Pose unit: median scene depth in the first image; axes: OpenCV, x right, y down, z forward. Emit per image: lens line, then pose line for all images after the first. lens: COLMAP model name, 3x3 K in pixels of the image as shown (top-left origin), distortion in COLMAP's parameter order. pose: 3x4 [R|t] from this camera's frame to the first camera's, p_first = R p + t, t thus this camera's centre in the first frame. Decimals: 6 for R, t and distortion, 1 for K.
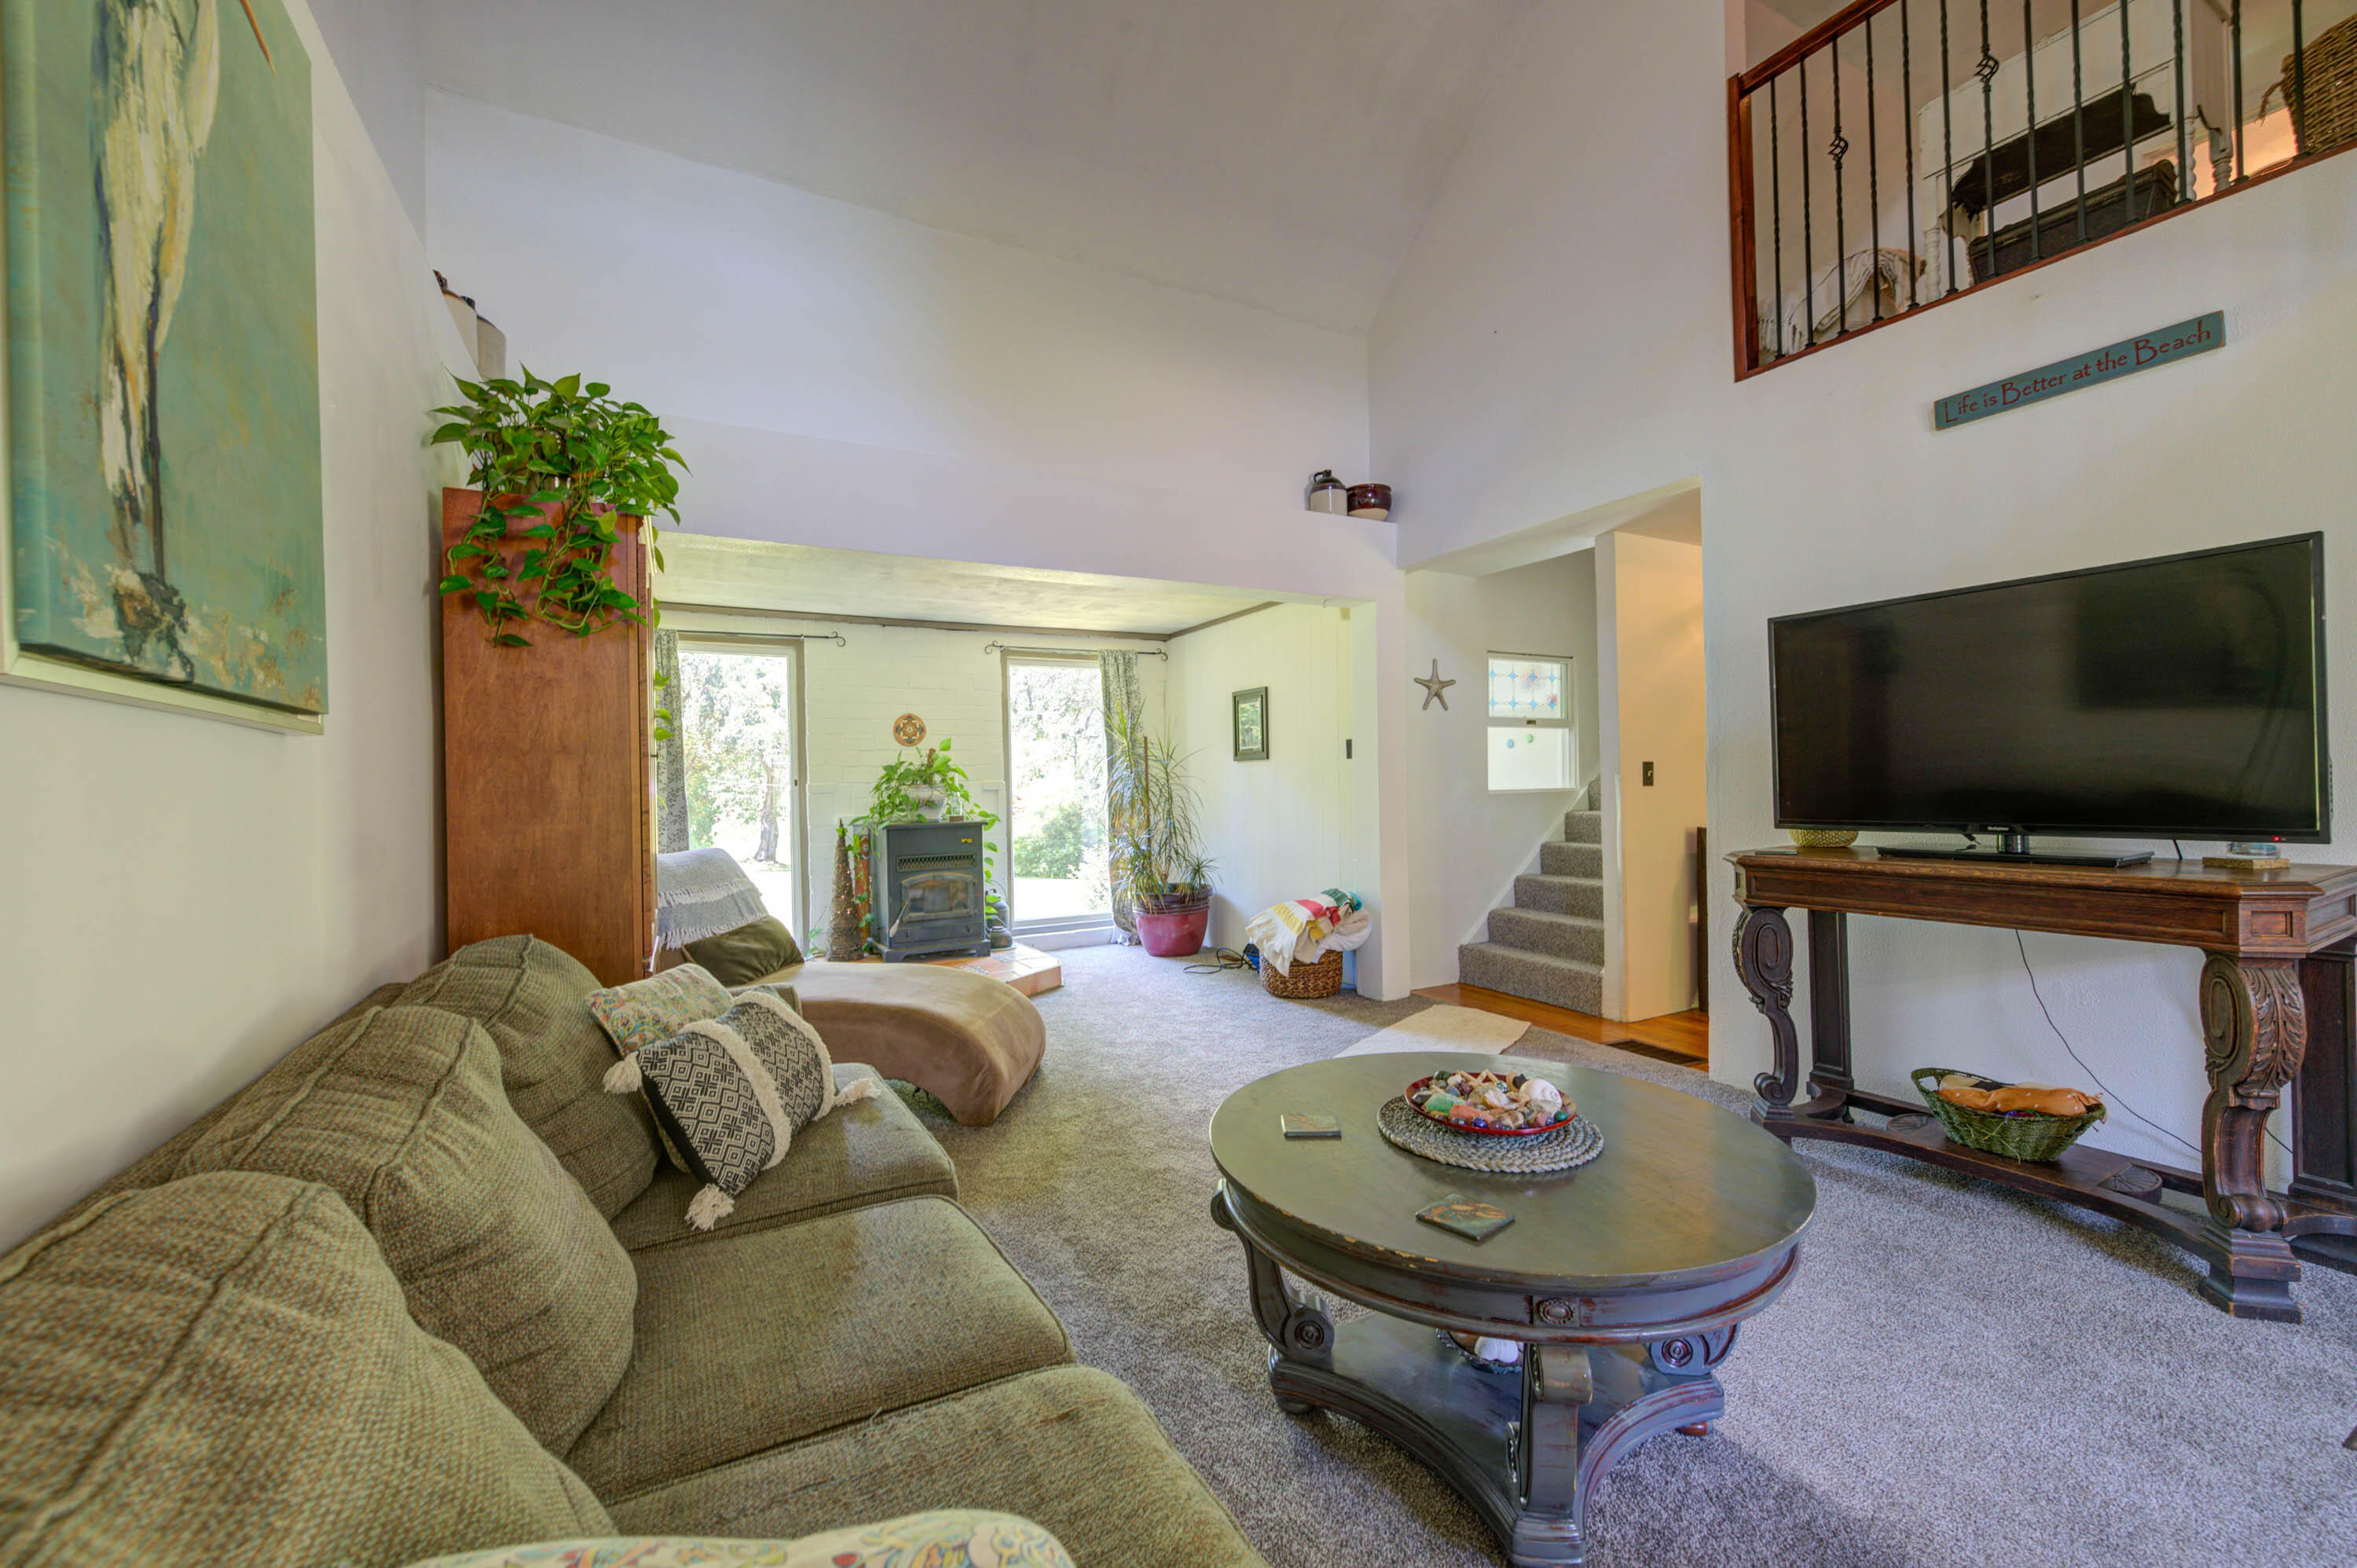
lens RADIAL K [[932.8, 0, 1172.2], [0, 932.8, 785.7], [0, 0, 1]] dist [0.000412, -0.000090]
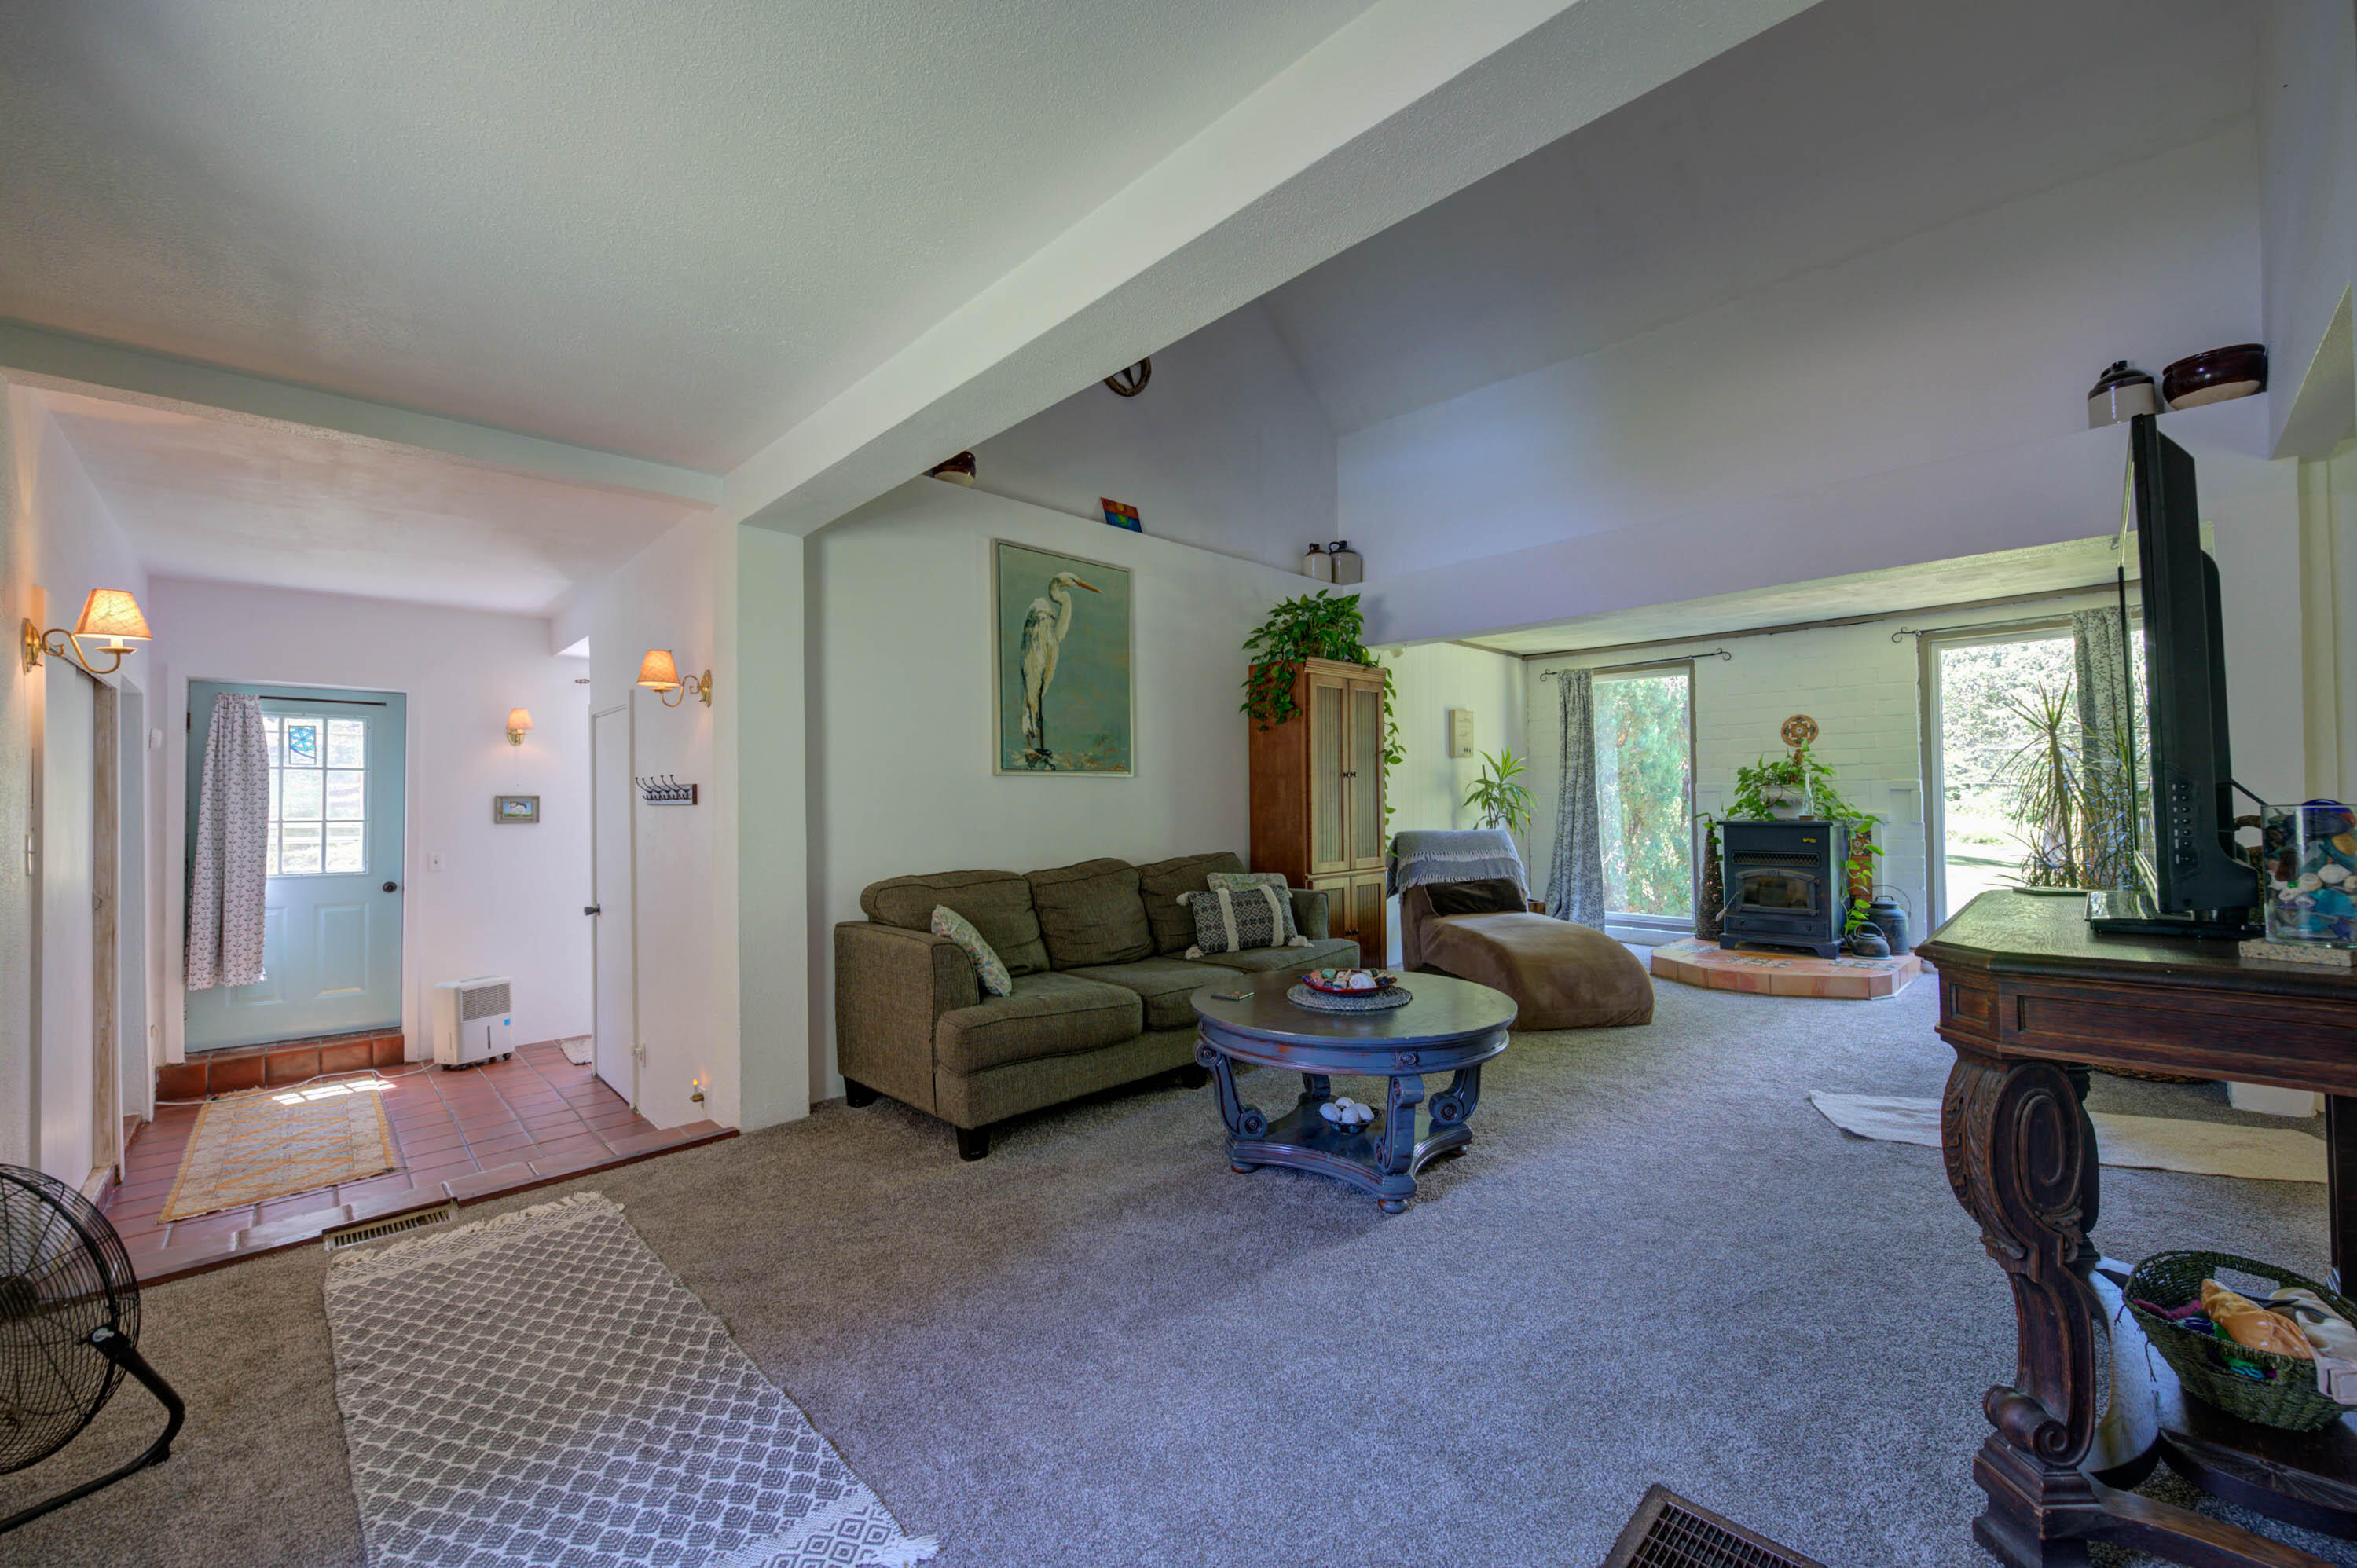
lens RADIAL K [[932.8, 0, 1171.5], [0, 932.8, 785.2], [0, 0, 1]] dist [0.000412, -0.000090]
pose [[0.266594, 0.004387, -0.963799, 0.564307], [0.005602, 0.999966, 0.006101, -0.010882], [0.963793, -0.007026, 0.266560, 0.065918]]
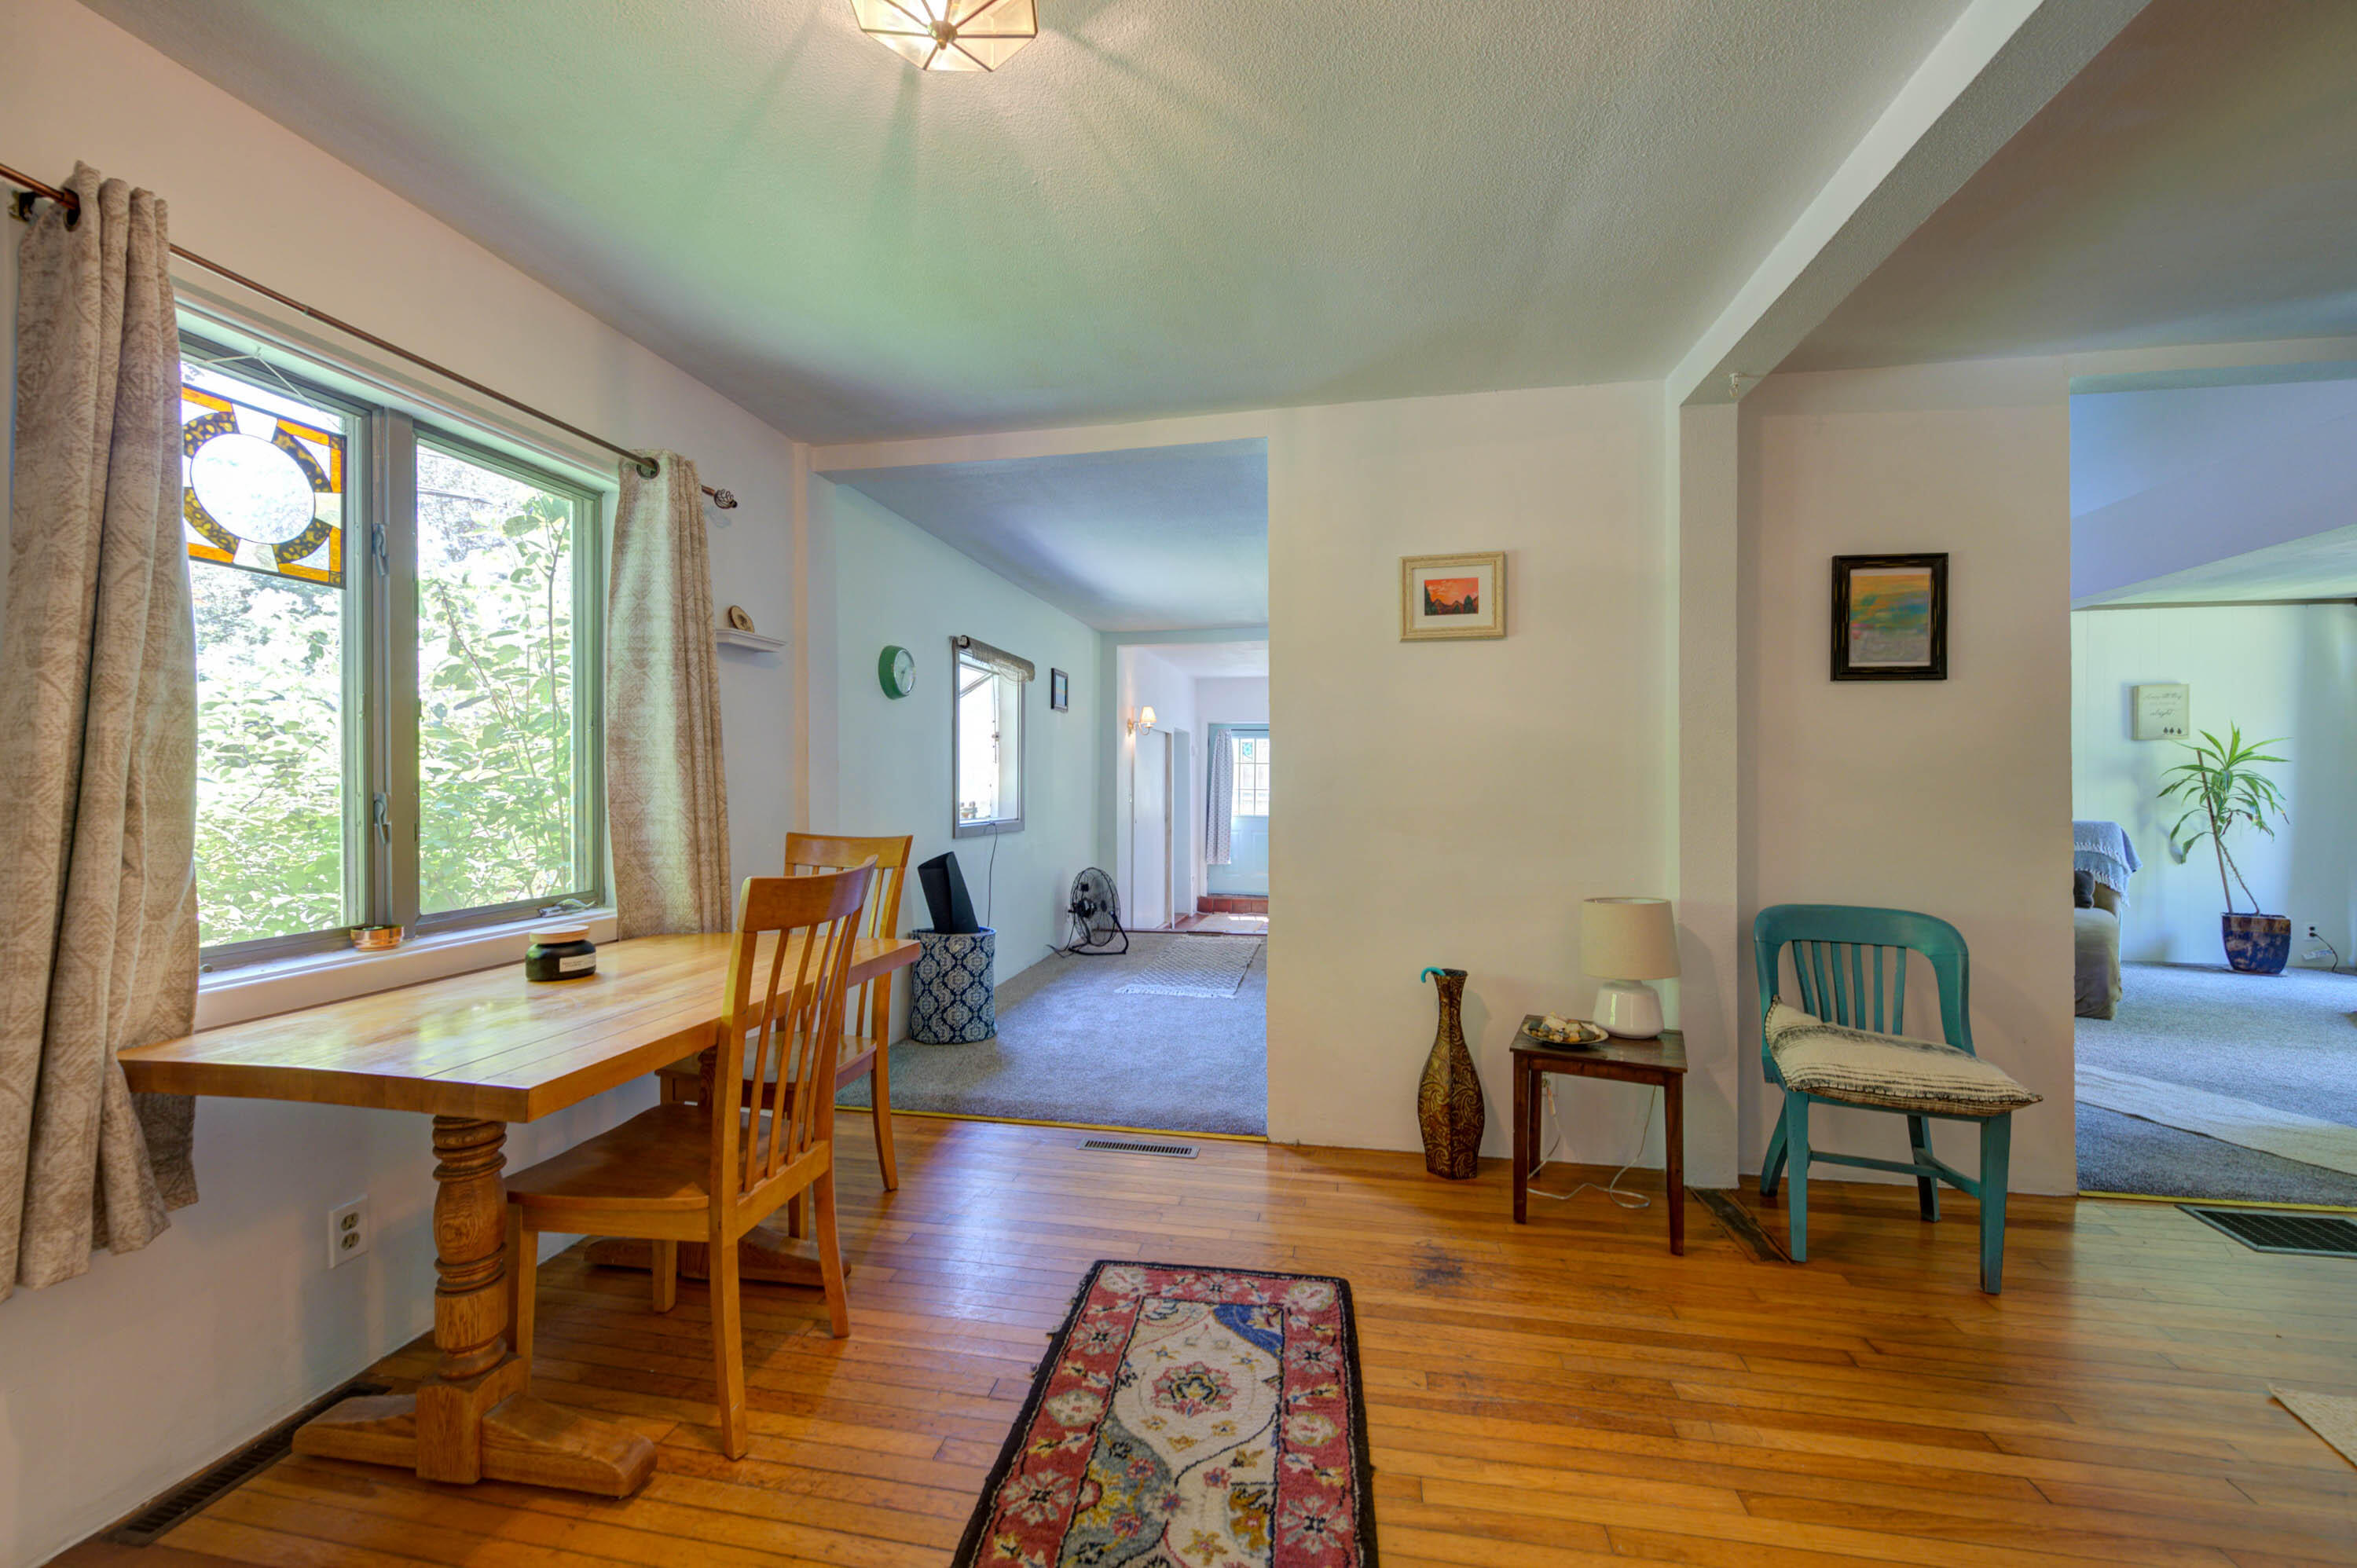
lens RADIAL K [[932.8, 0, 1173.9], [0, 932.8, 786.6], [0, 0, 1]] dist [0.000412, -0.000090]
pose [[-0.635895, 0.021555, -0.771475, 1.179599], [0.011115, 0.999762, 0.018772, -0.018991], [0.771696, 0.003362, -0.635983, 0.784339]]
